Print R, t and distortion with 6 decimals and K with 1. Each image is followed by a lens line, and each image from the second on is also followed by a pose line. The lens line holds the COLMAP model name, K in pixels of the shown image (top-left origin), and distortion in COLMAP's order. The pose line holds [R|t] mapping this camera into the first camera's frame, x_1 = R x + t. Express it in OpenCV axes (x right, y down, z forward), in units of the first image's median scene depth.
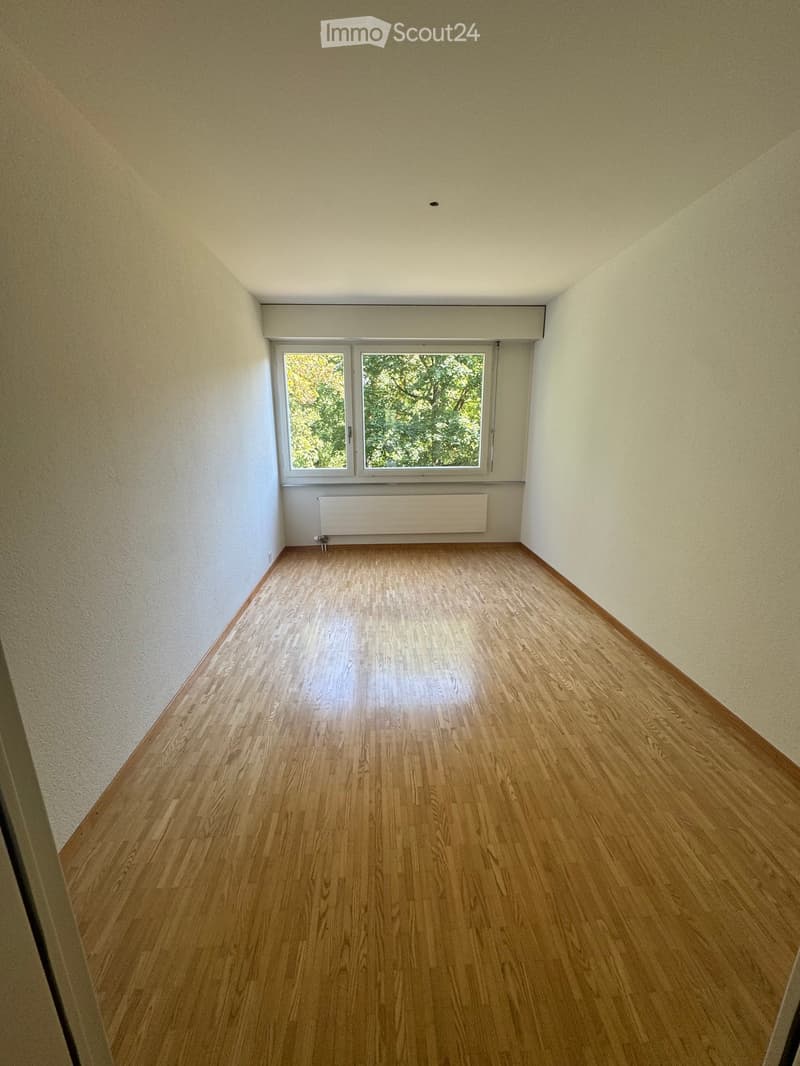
lens RADIAL K [[425.7, 0, 395.5], [0, 425.7, 529.8], [0, 0, 1]] dist [0.004031, 0.000165]
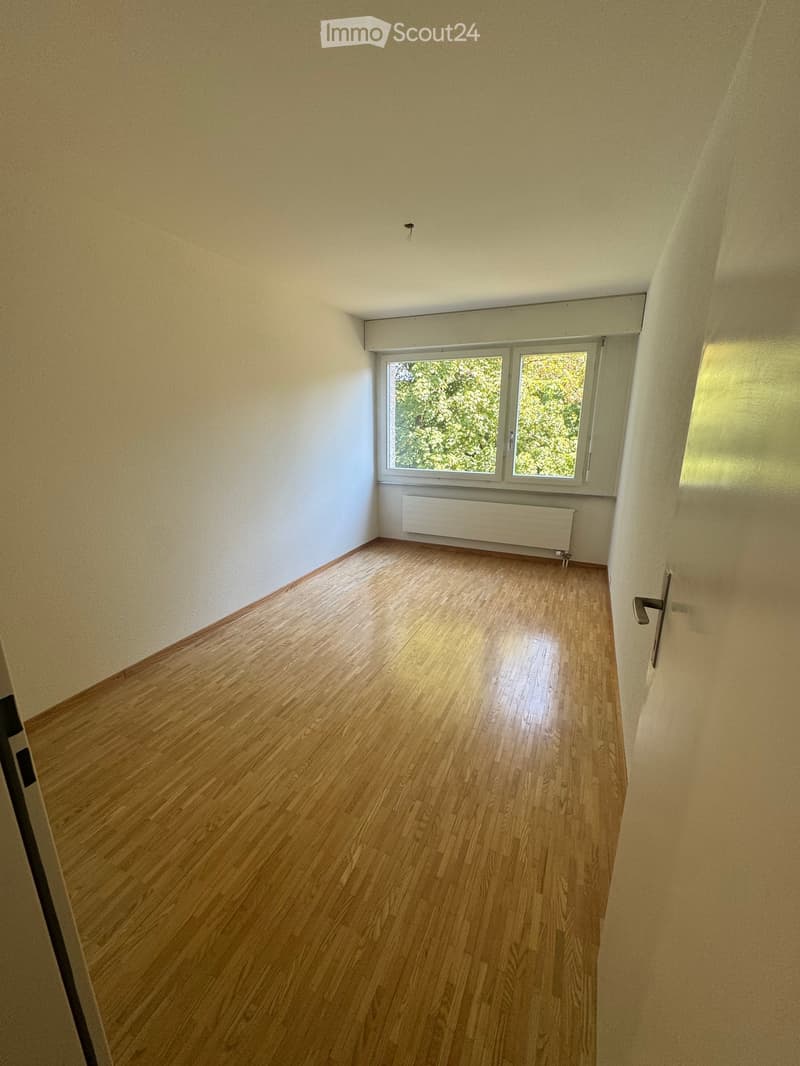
lens RADIAL K [[425.7, 0, 393.0], [0, 425.7, 535.8], [0, 0, 1]] dist [0.004031, 0.000165]
pose [[0.887197, 0.128962, -0.443002, 0.280062], [-0.126392, 0.991346, 0.035465, -0.009286], [0.443742, 0.024527, 0.895819, 0.022620]]
